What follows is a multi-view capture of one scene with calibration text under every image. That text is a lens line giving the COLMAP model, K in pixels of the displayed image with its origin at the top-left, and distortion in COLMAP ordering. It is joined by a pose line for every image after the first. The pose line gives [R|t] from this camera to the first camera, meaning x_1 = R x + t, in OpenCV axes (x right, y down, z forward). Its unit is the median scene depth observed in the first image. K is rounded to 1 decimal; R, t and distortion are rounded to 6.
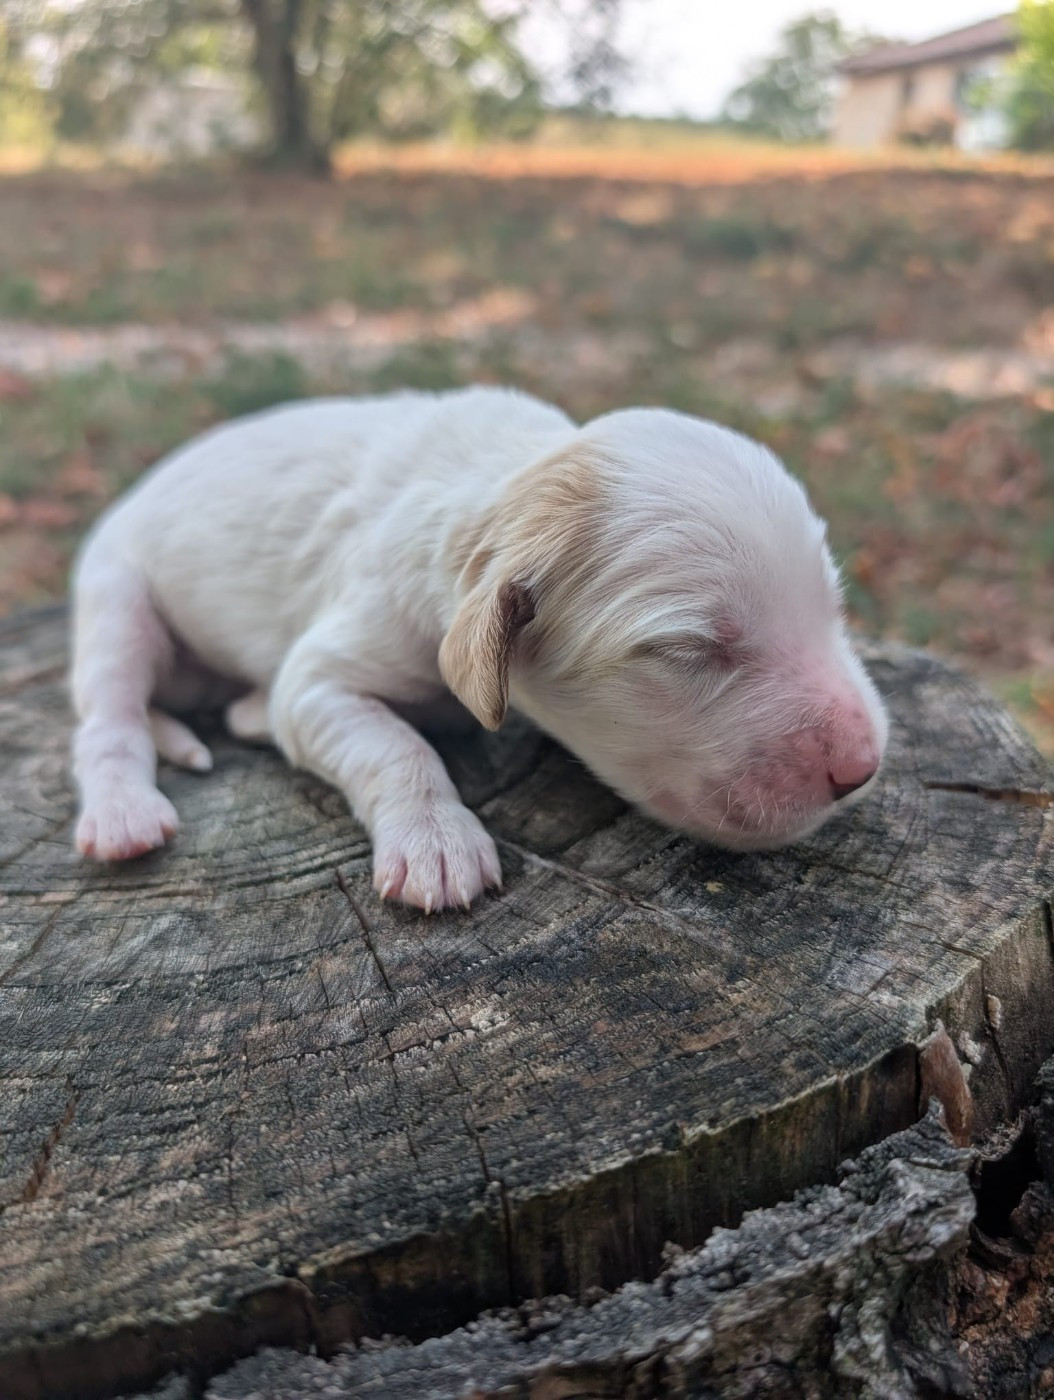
lens RADIAL K [[1129.0, 0, 554.5], [0, 1129.0, 694.8], [0, 0, 1]] dist [-0.076586, 0.089595]
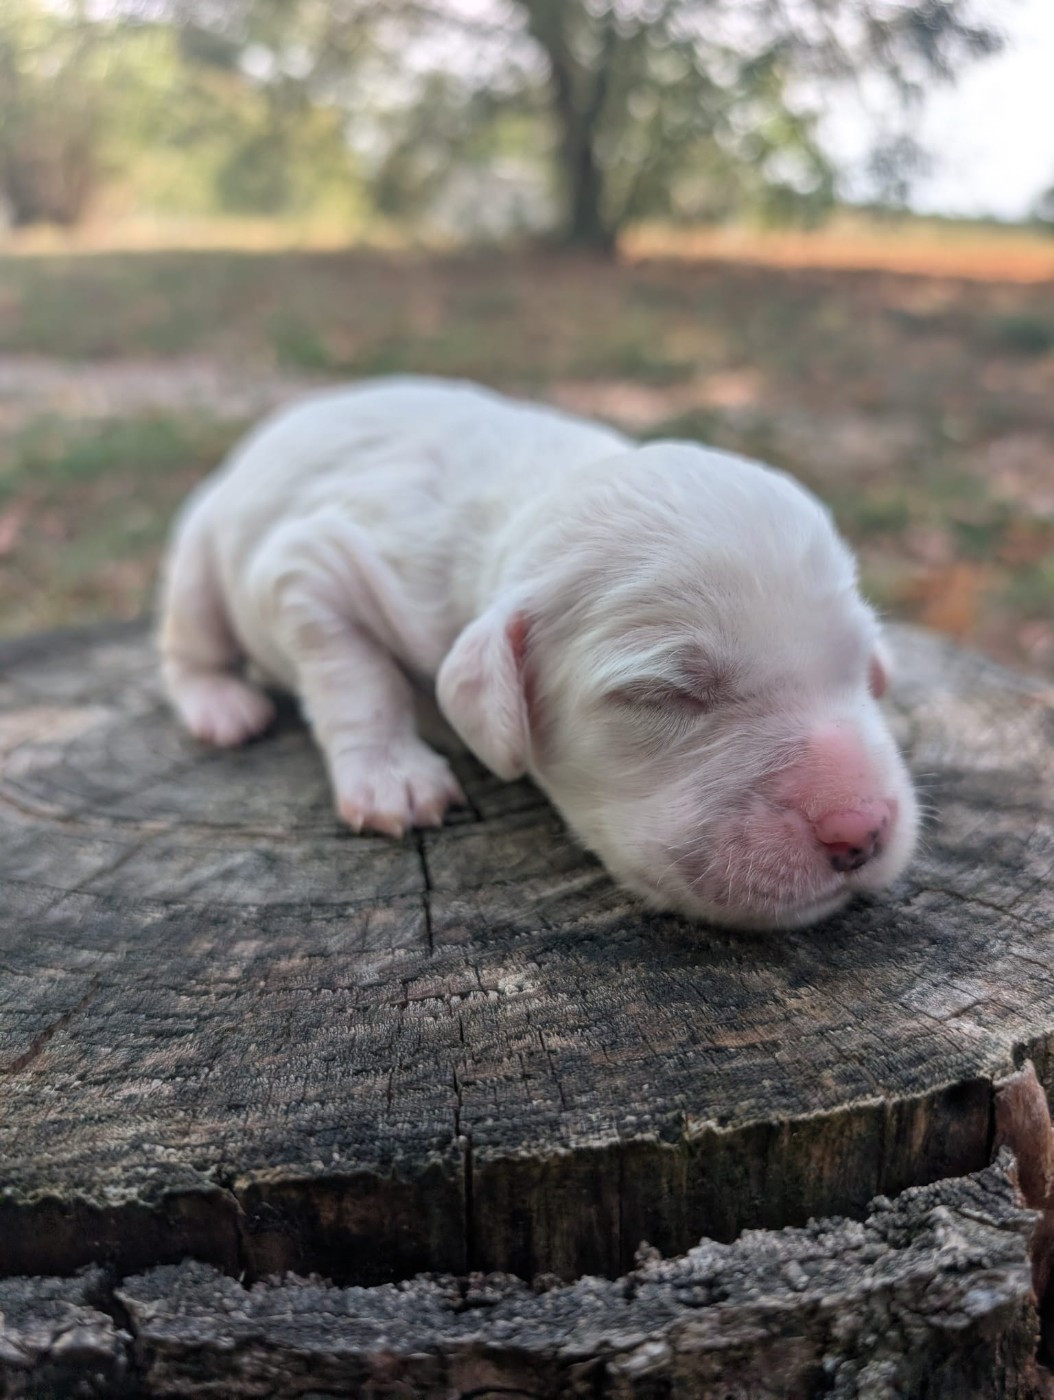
lens RADIAL K [[1138.2, 0, 570.9], [0, 1138.2, 706.3], [0, 0, 1]] dist [-0.082022, 0.090611]
pose [[0.972655, 0.098802, -0.210191, 0.169371], [-0.113947, 0.991601, -0.061180, 0.124387], [0.202381, 0.083458, 0.975744, 0.092304]]
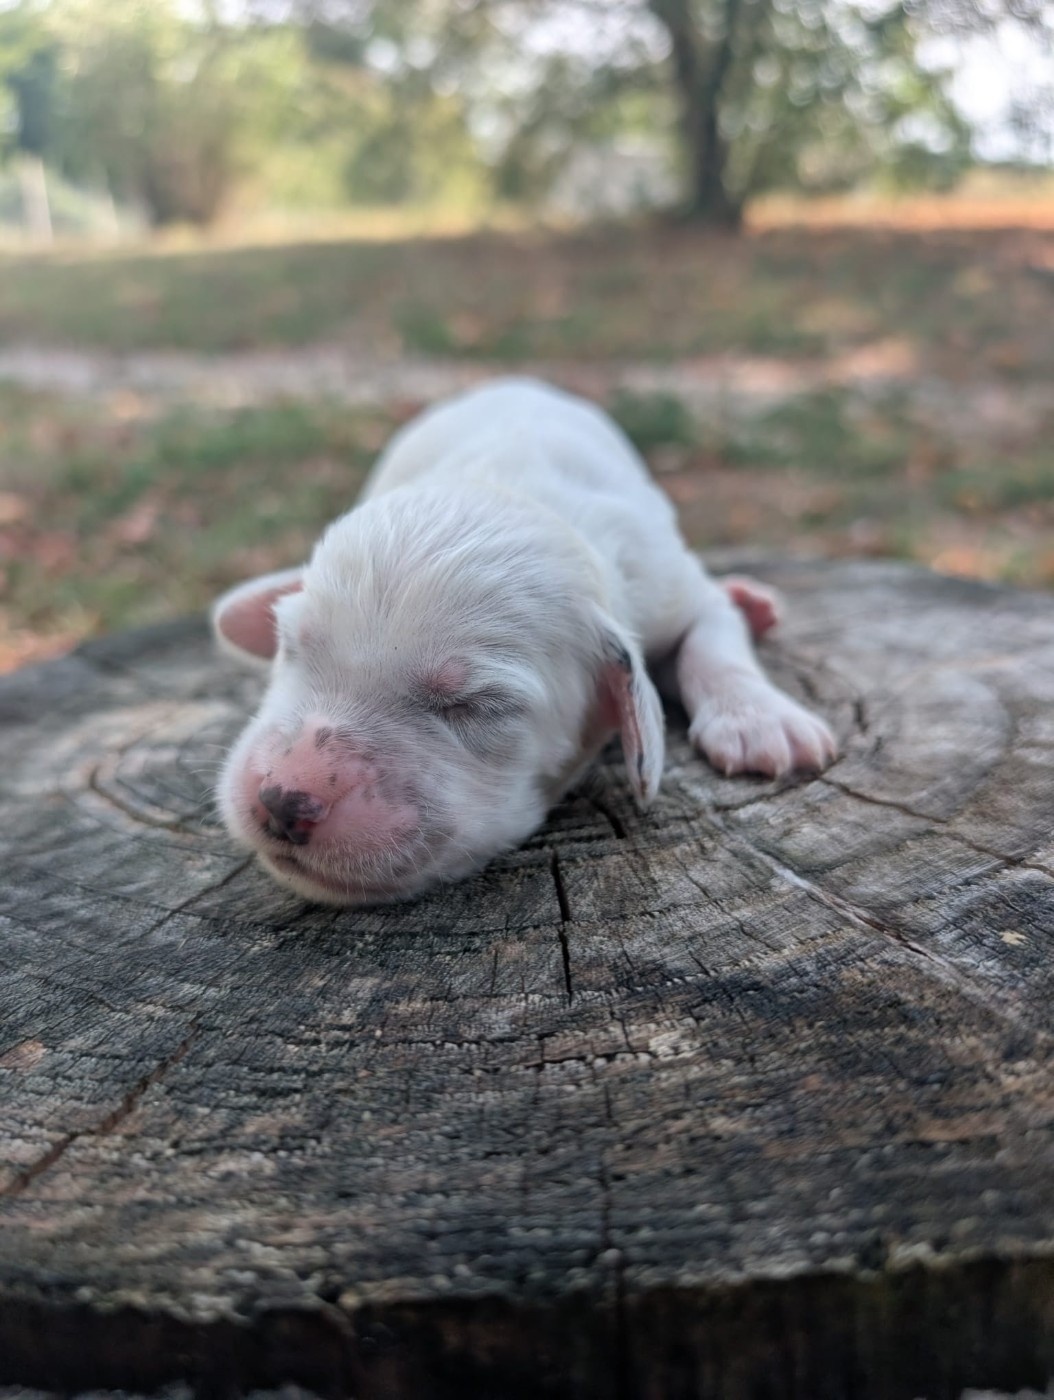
lens RADIAL K [[1129.0, 0, 554.5], [0, 1129.0, 694.8], [0, 0, 1]] dist [-0.076586, 0.089595]
pose [[0.940148, 0.101034, -0.325444, 0.101232], [-0.120216, 0.991969, -0.039325, 0.094735], [0.318857, 0.076095, 0.944743, 0.236843]]
